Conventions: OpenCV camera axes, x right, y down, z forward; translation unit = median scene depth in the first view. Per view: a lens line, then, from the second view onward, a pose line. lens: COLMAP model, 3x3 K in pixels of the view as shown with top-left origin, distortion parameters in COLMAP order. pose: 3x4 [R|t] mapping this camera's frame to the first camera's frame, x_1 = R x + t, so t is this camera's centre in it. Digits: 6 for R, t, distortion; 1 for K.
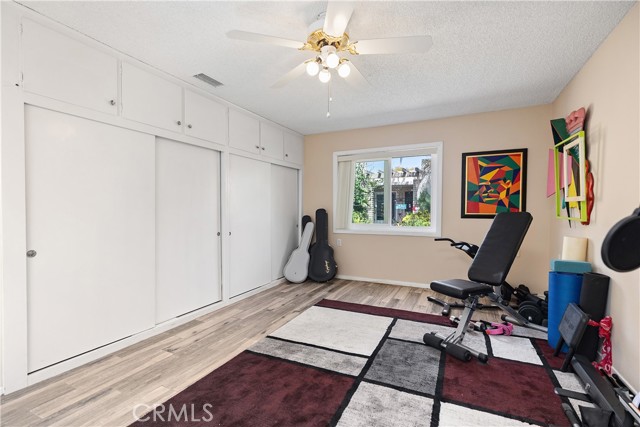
lens RADIAL K [[291.3, 0, 318.6], [0, 291.3, 206.4], [0, 0, 1]] dist [0.007232, -0.000373]
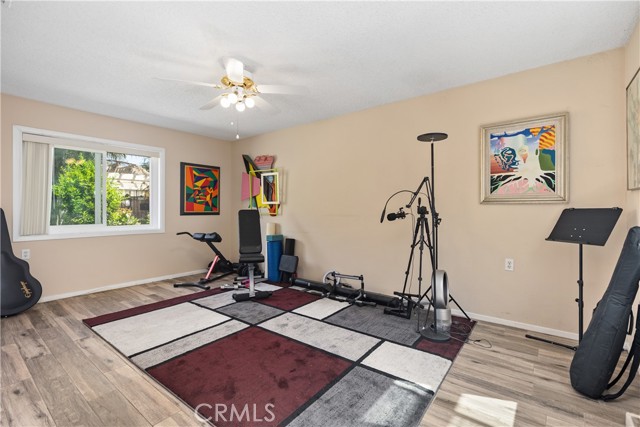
lens RADIAL K [[291.3, 0, 318.6], [0, 291.3, 206.4], [0, 0, 1]] dist [0.007232, -0.000373]
pose [[0.226645, 0.005184, 0.973964, -0.624815], [-0.011435, 0.999931, -0.002661, -0.001232], [-0.973910, -0.010534, 0.226689, 0.187784]]
